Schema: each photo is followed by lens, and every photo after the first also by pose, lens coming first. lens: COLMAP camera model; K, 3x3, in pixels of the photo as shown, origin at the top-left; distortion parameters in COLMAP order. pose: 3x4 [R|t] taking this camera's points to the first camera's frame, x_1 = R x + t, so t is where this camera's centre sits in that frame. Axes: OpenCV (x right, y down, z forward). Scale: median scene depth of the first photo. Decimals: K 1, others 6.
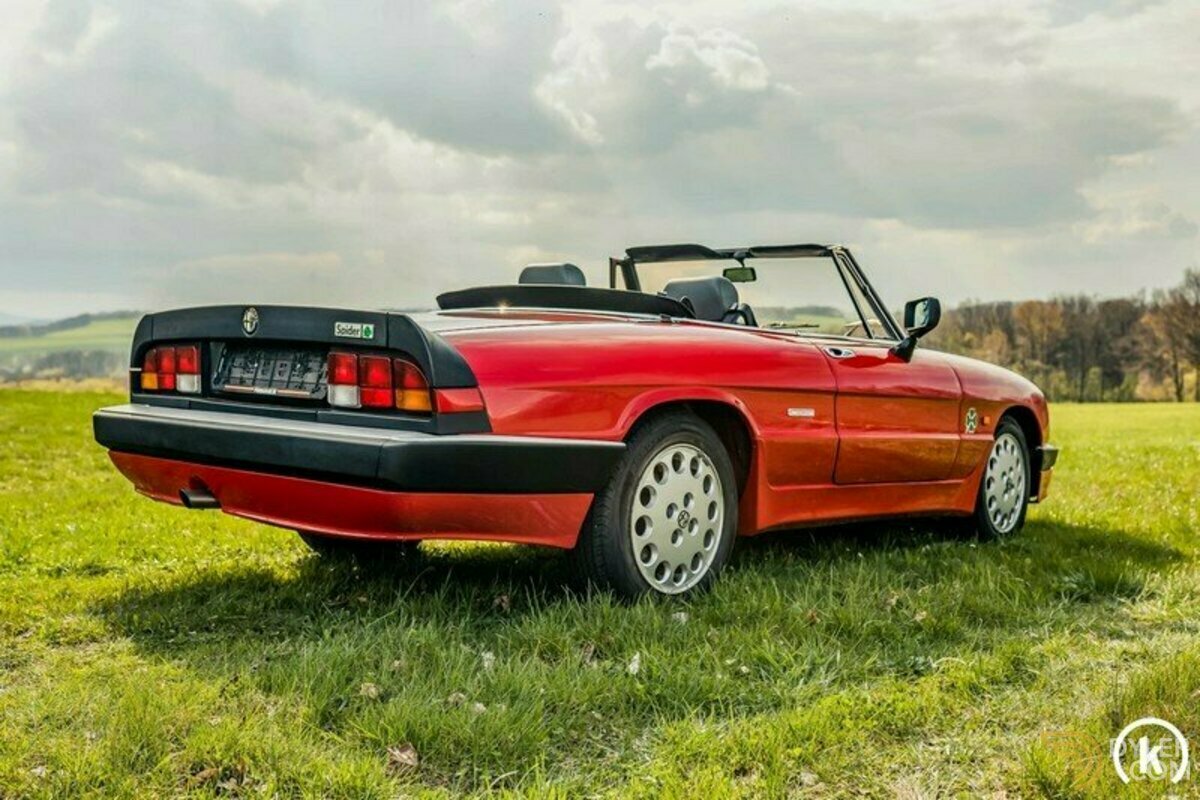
lens RADIAL K [[1208.8, 0, 626.9], [0, 1208.8, 399.6], [0, 0, 1]] dist [-0.045252, 0.015261]
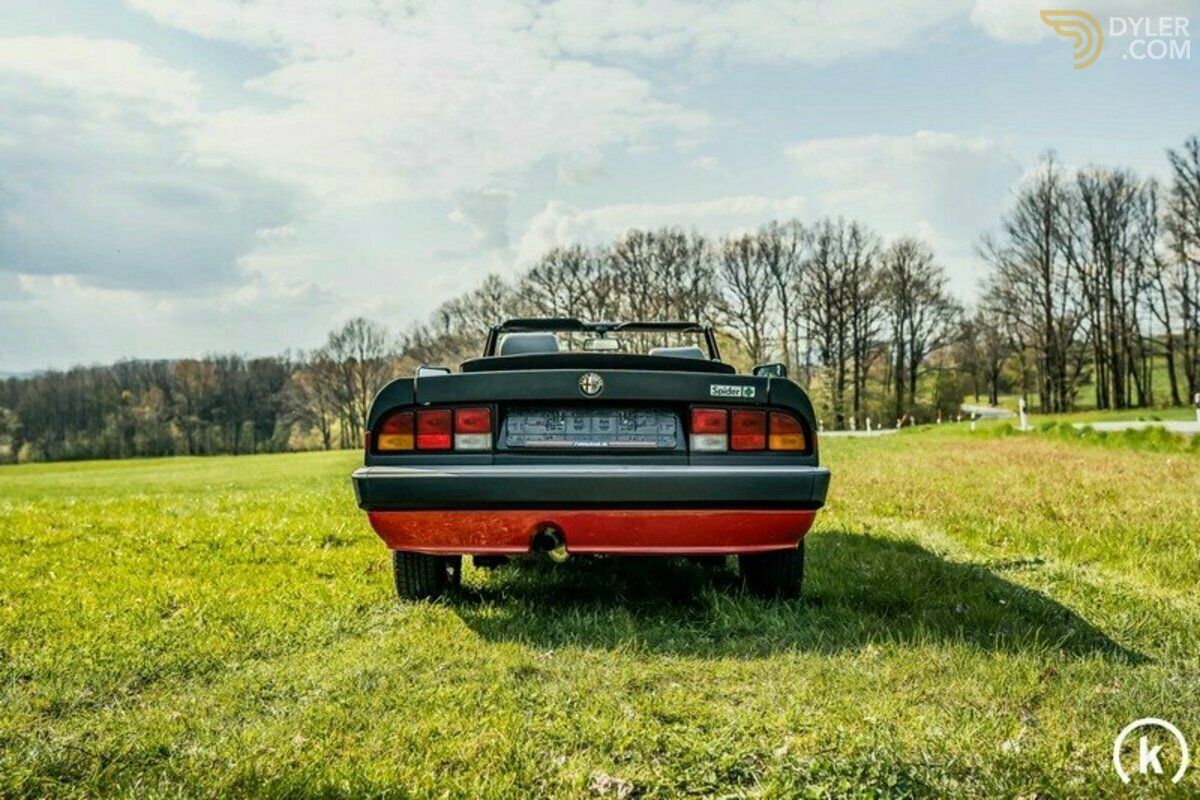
lens RADIAL K [[1153.1, 0, 598.4], [0, 1153.1, 416.4], [0, 0, 1]] dist [-0.010455, 0.008627]
pose [[0.769145, -0.024938, 0.638587, -0.913119], [0.045439, 0.998843, -0.015723, -0.014452], [-0.637457, 0.041110, 0.769389, 0.121924]]
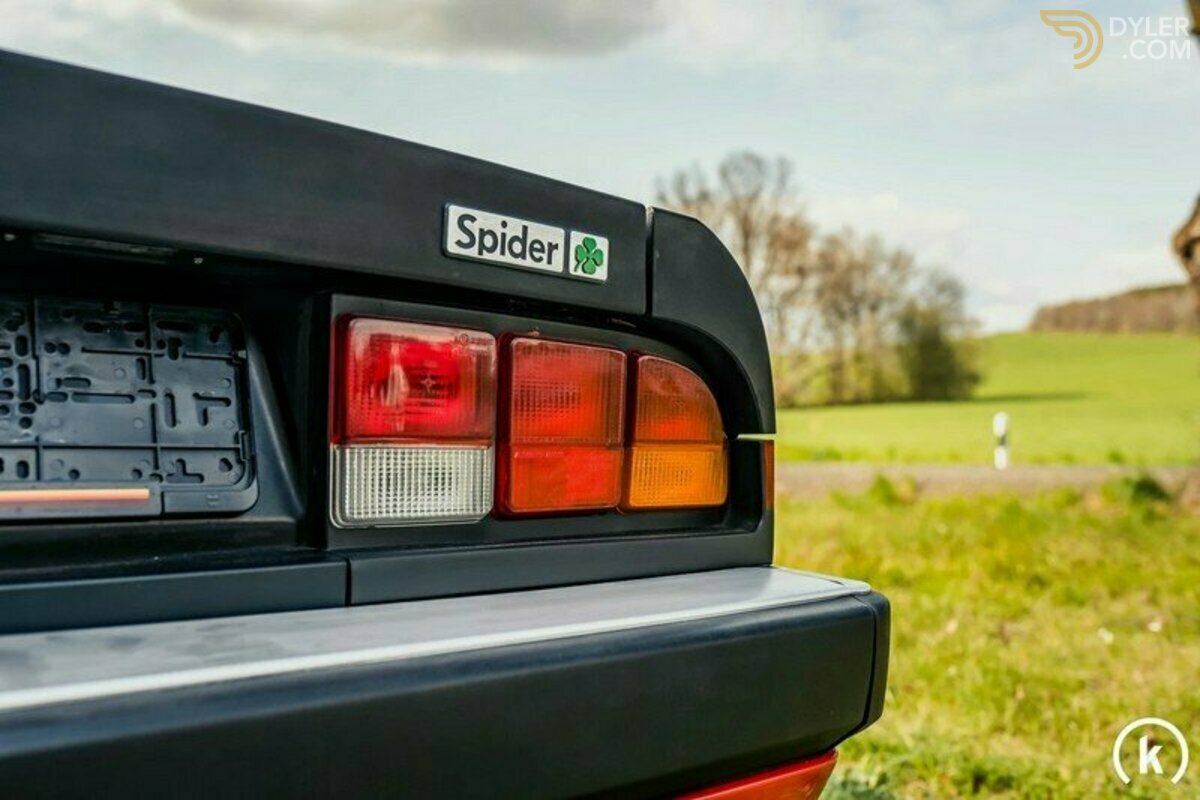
lens RADIAL K [[1180.7, 0, 600.0], [0, 1180.7, 400.0], [0, 0, 1]] dist [-0.009684, 0.007763]
pose [[0.193066, 0.012969, 0.981100, -0.400417], [0.045120, 0.998737, -0.022081, -0.012037], [-0.980148, 0.048531, 0.192237, 0.761972]]
